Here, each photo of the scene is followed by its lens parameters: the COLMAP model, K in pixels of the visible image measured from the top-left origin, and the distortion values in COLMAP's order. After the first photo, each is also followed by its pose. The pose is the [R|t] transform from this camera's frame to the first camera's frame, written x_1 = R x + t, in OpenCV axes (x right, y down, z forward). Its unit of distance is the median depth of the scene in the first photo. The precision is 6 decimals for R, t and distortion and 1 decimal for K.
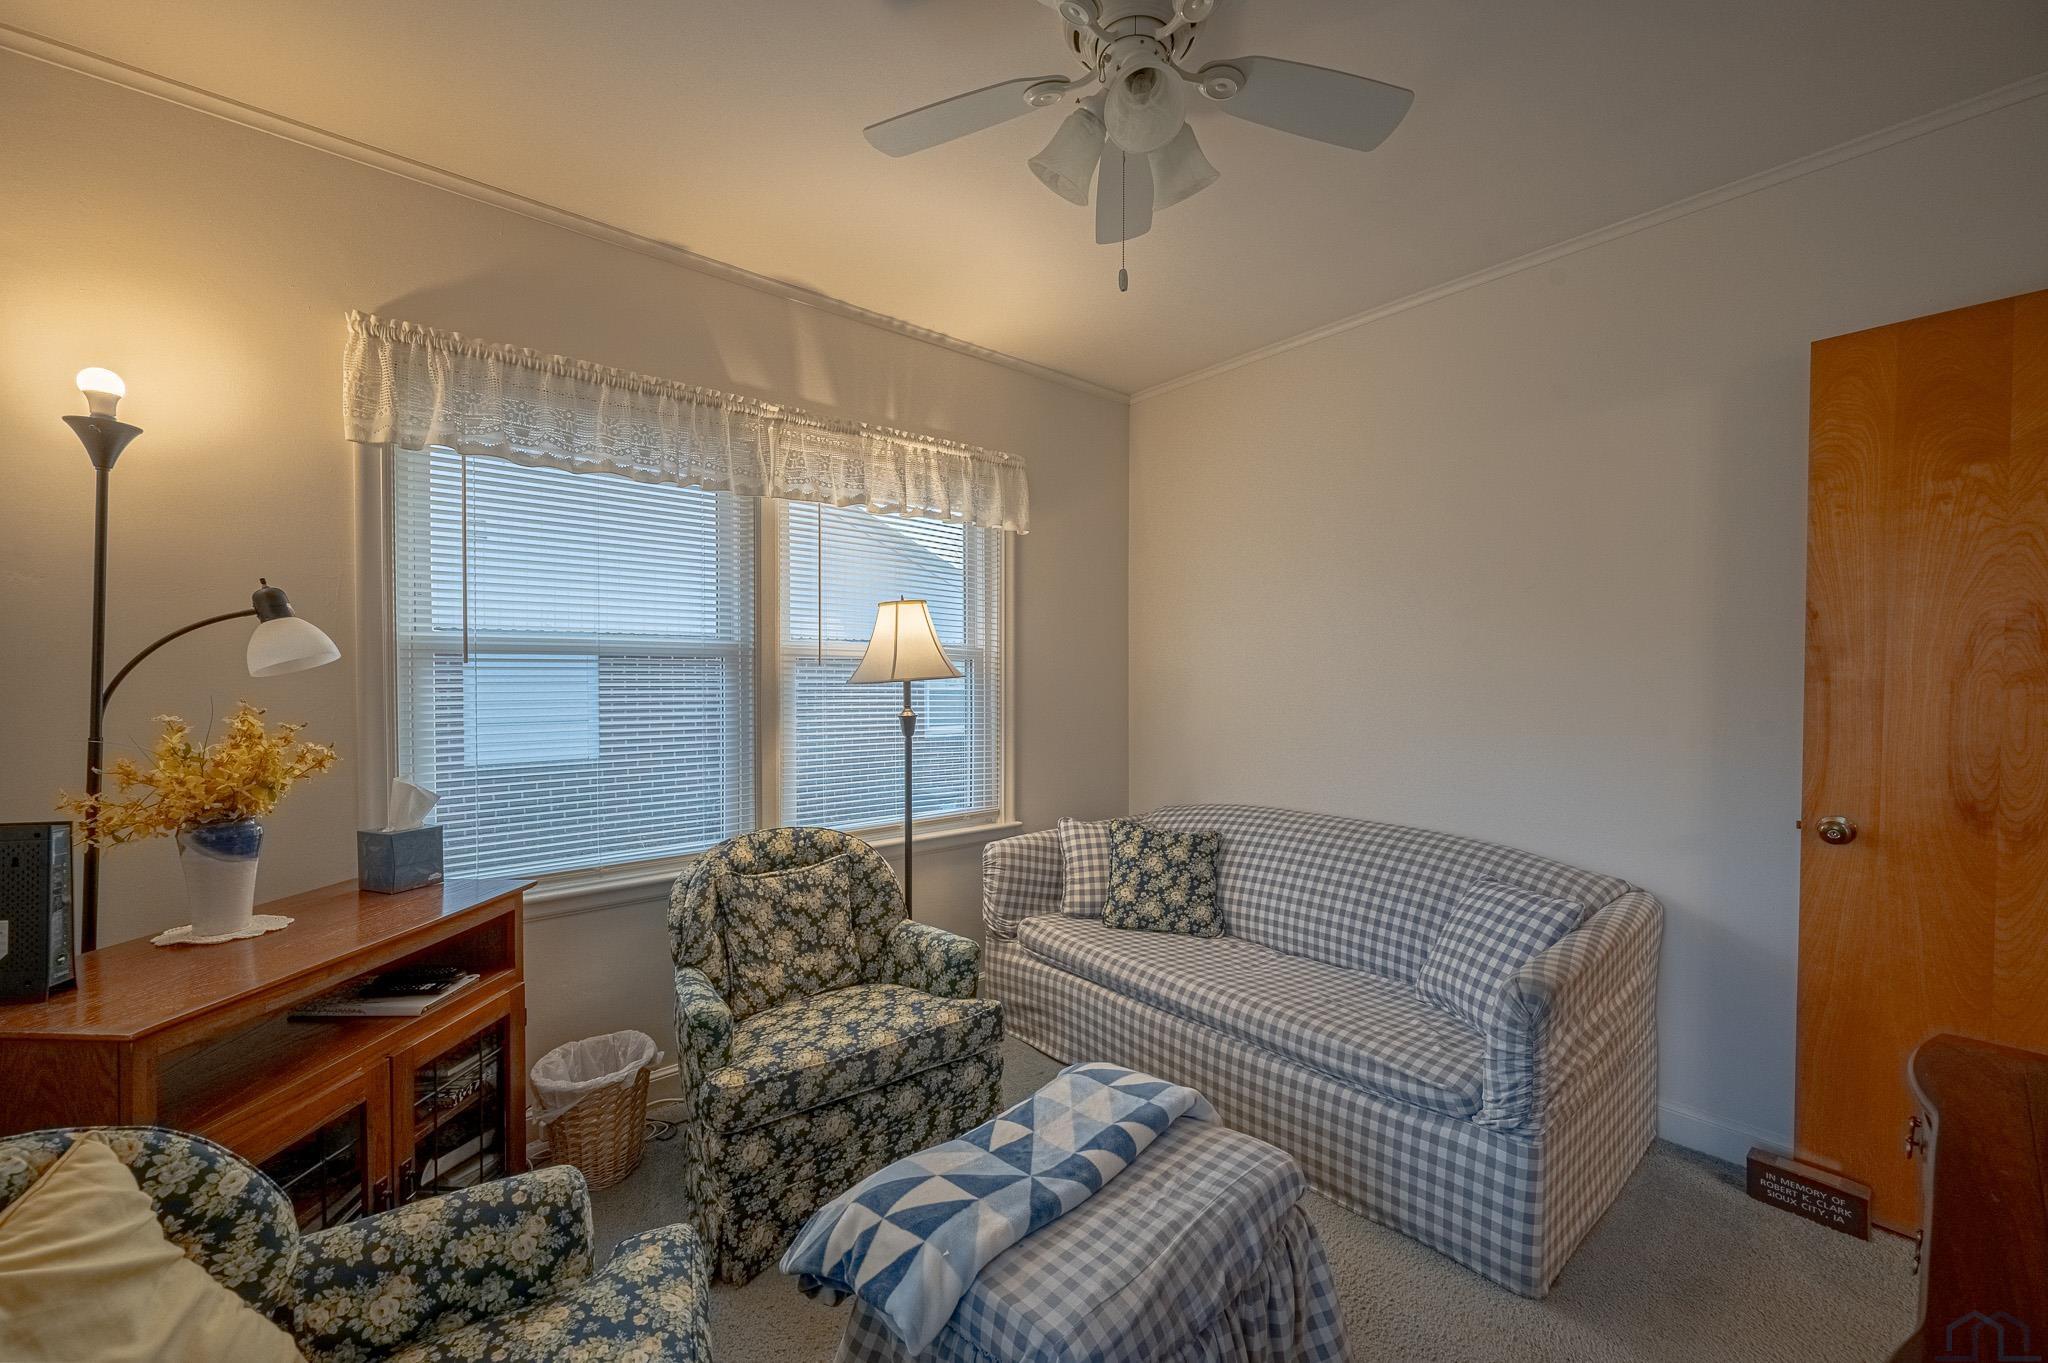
lens RADIAL K [[806.7, 0, 1024.0], [0, 806.7, 681.5], [0, 0, 1]] dist [-0.001961, 0.000474]
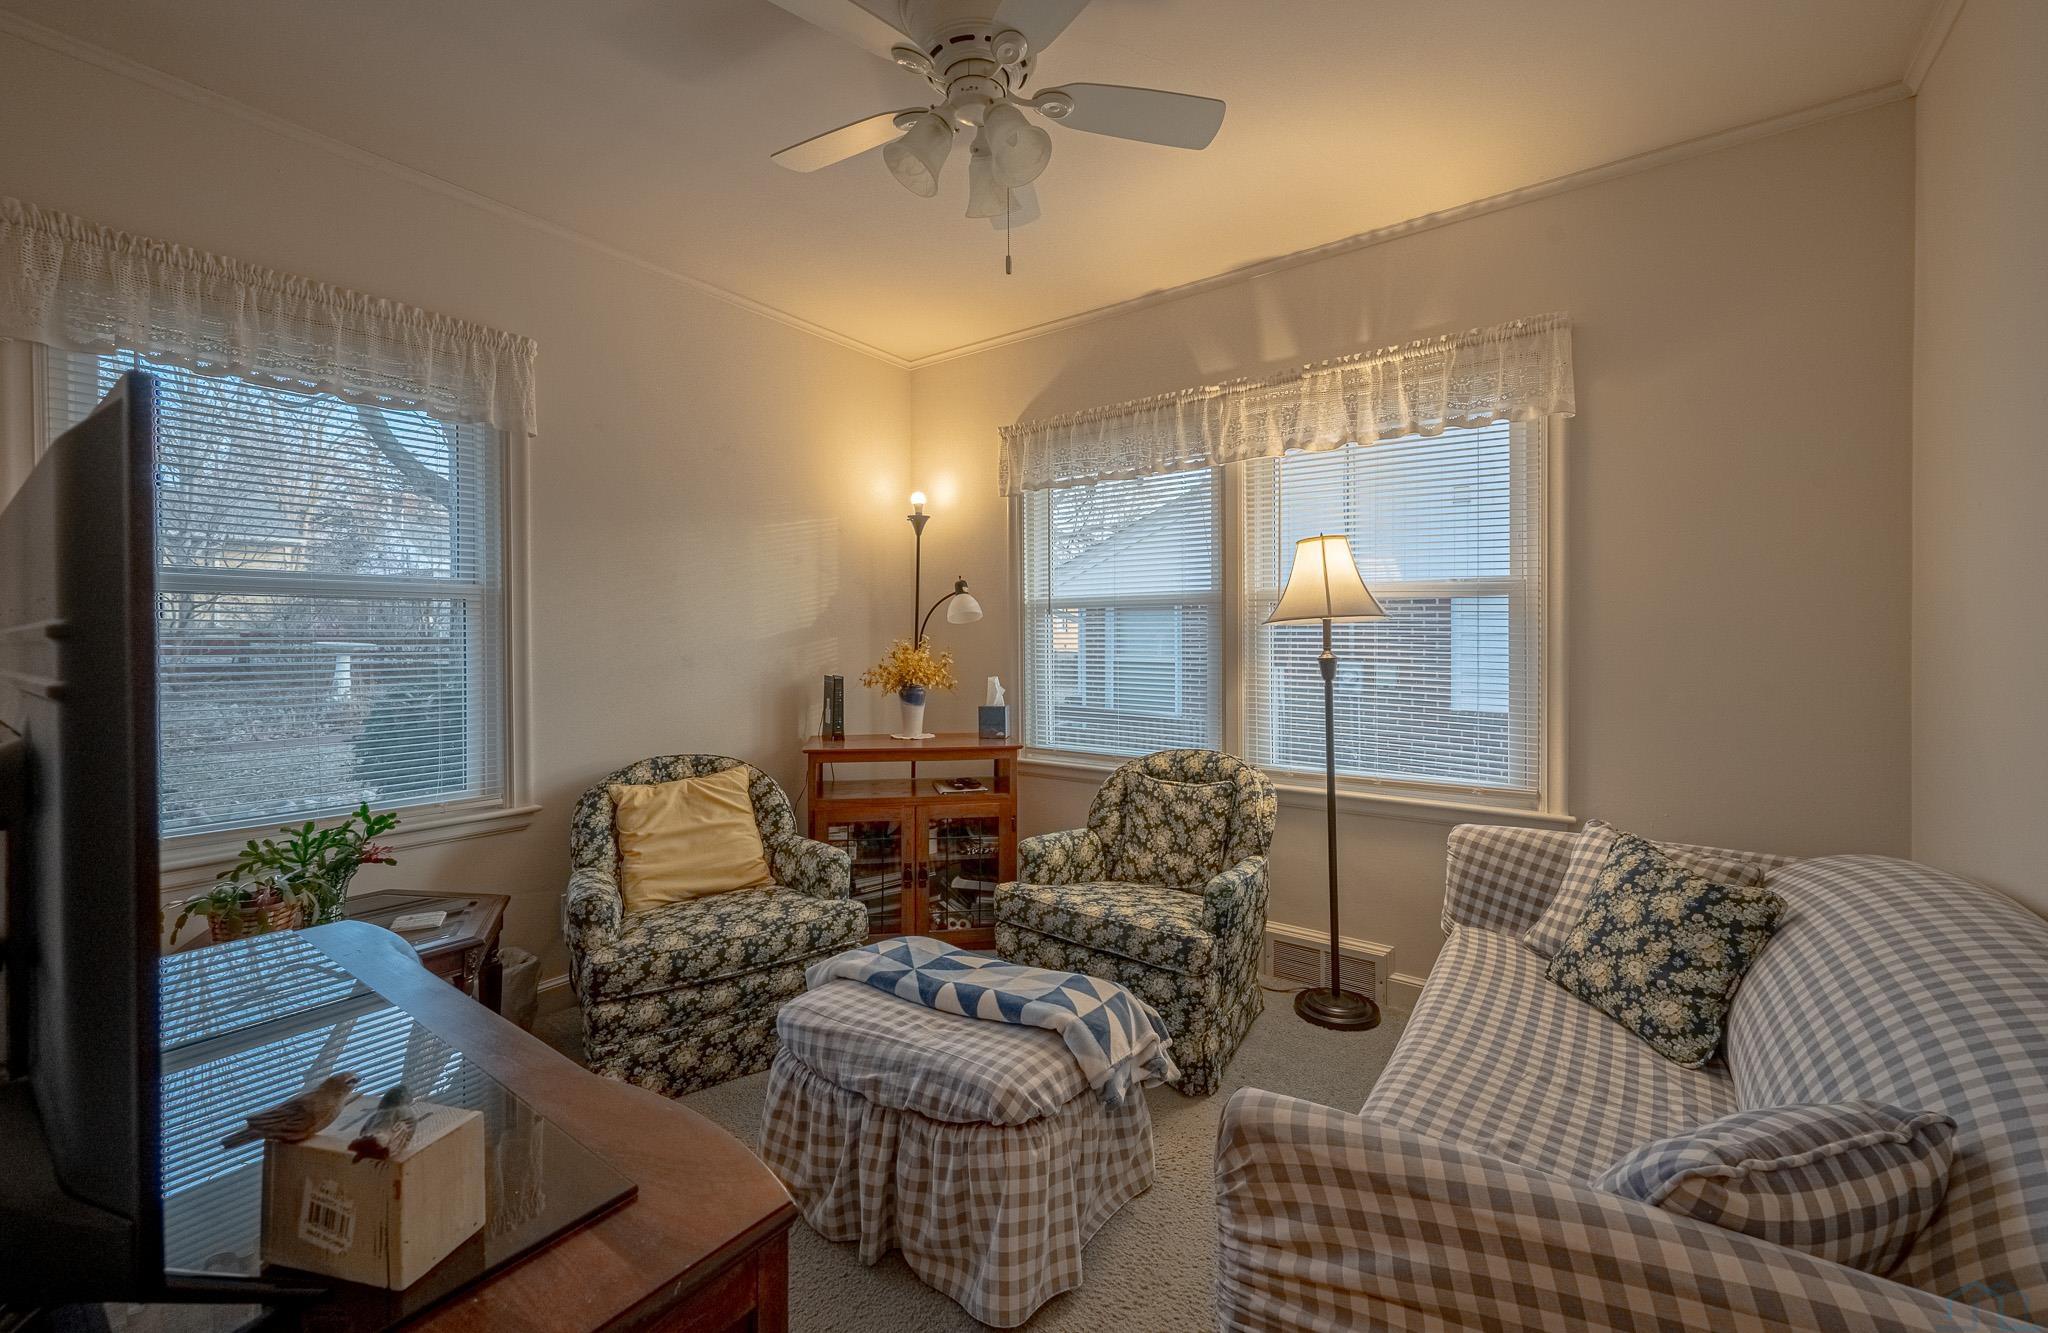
lens RADIAL K [[813.7, 0, 1021.6], [0, 813.7, 642.3], [0, 0, 1]] dist [-0.002072, -0.000178]
pose [[0.230179, 0.003431, -0.973142, 0.822139], [-0.005551, 0.999982, 0.002213, 0.026925], [0.973133, 0.004893, 0.230194, 0.499329]]
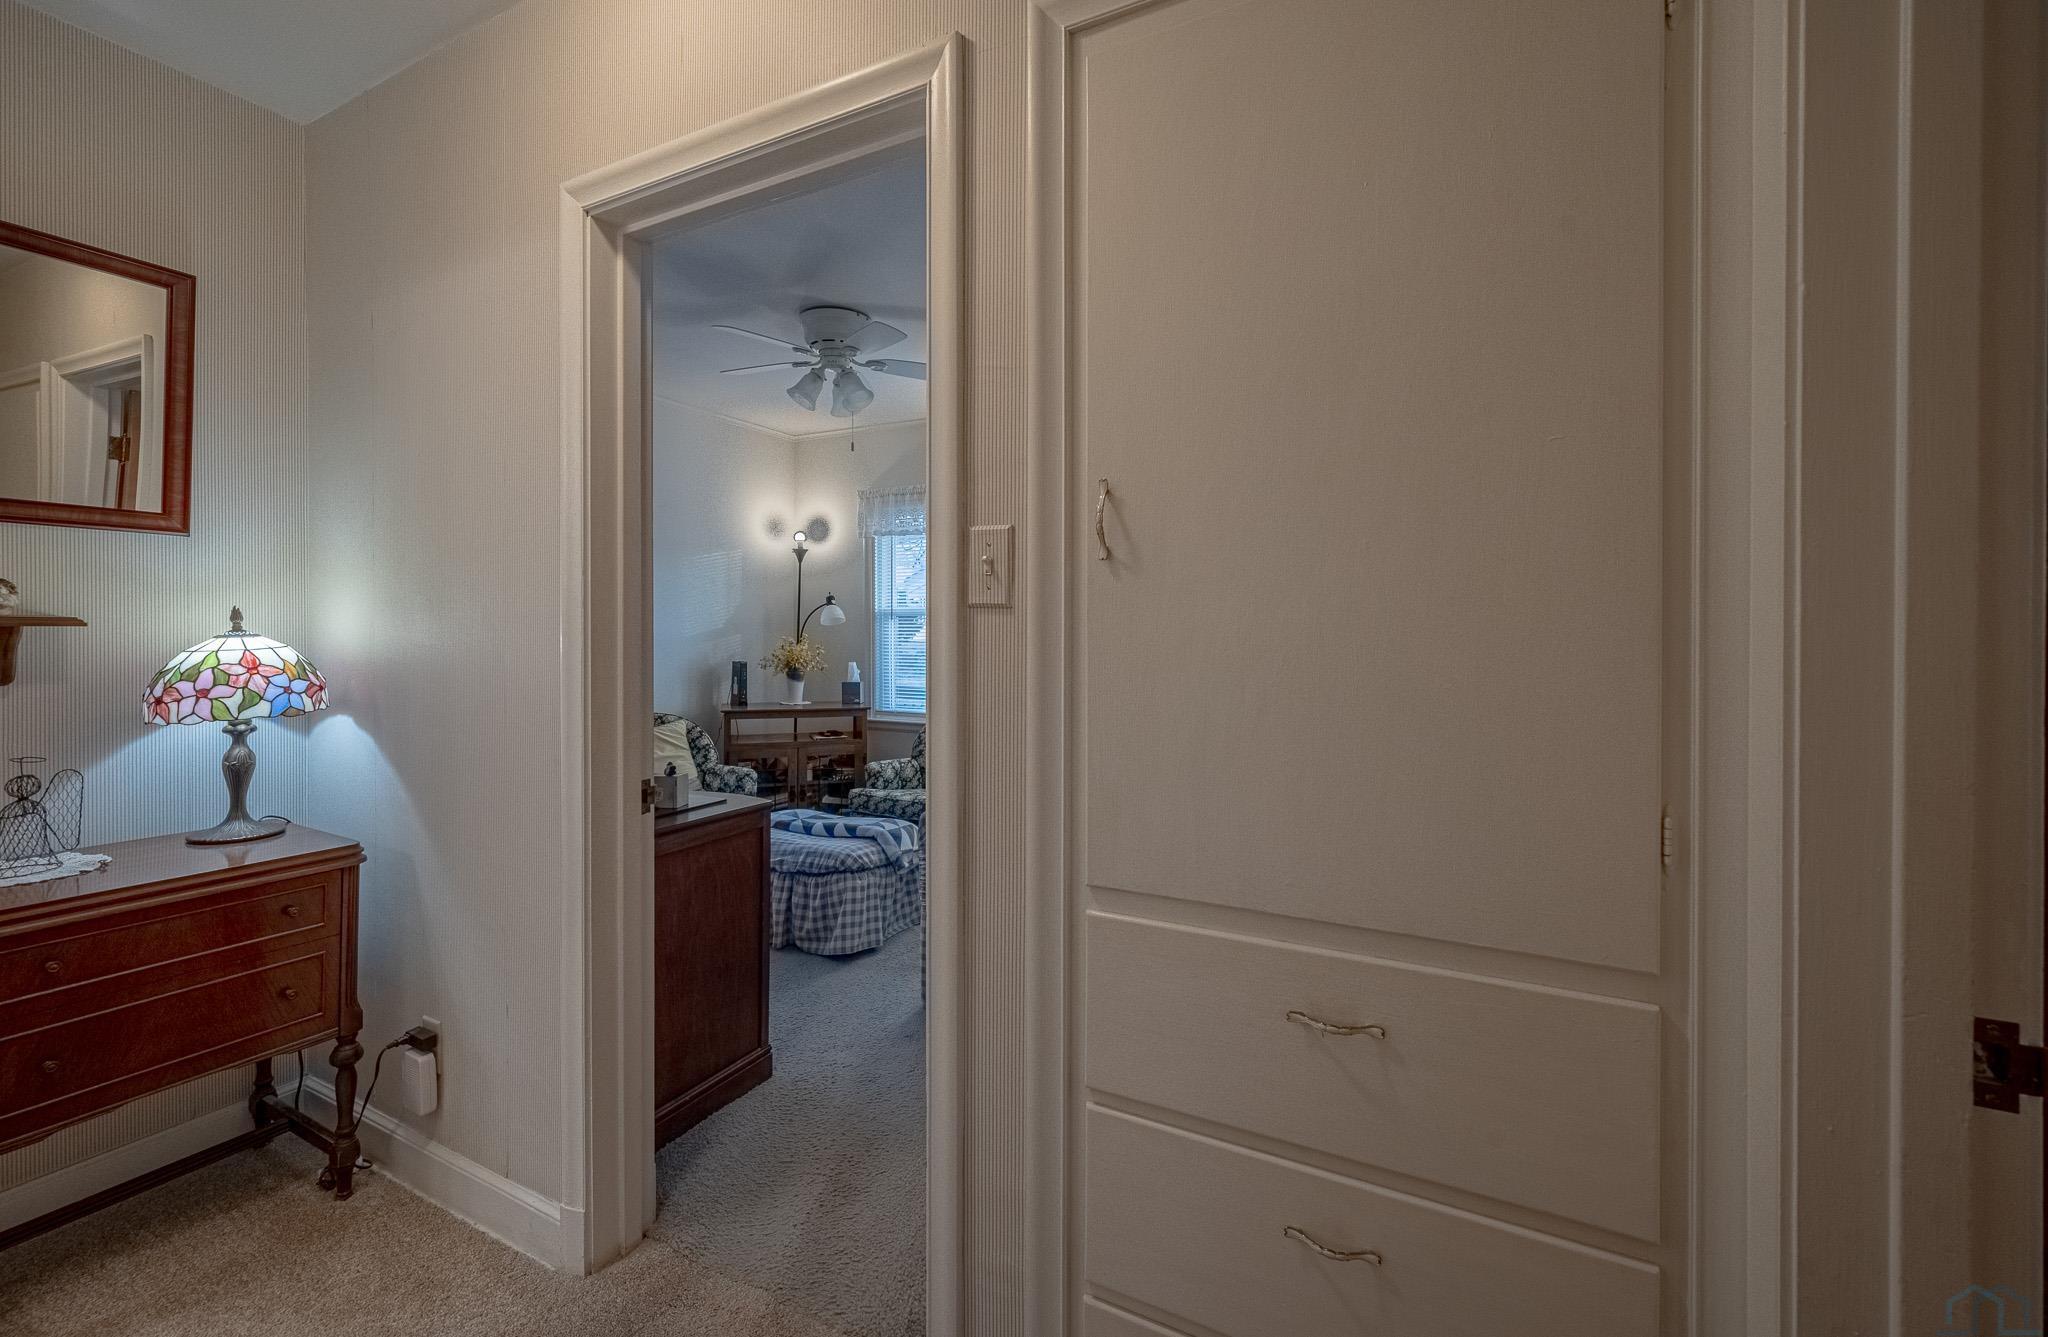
lens RADIAL K [[828.7, 0, 1032.0], [0, 828.7, 629.5], [0, 0, 1]] dist [0.000570, 0.000008]
pose [[0.378330, 0.002200, -0.925668, 1.586354], [-0.010202, 0.999946, -0.001793, 0.005754], [0.925615, 0.010122, 0.378332, 0.397813]]
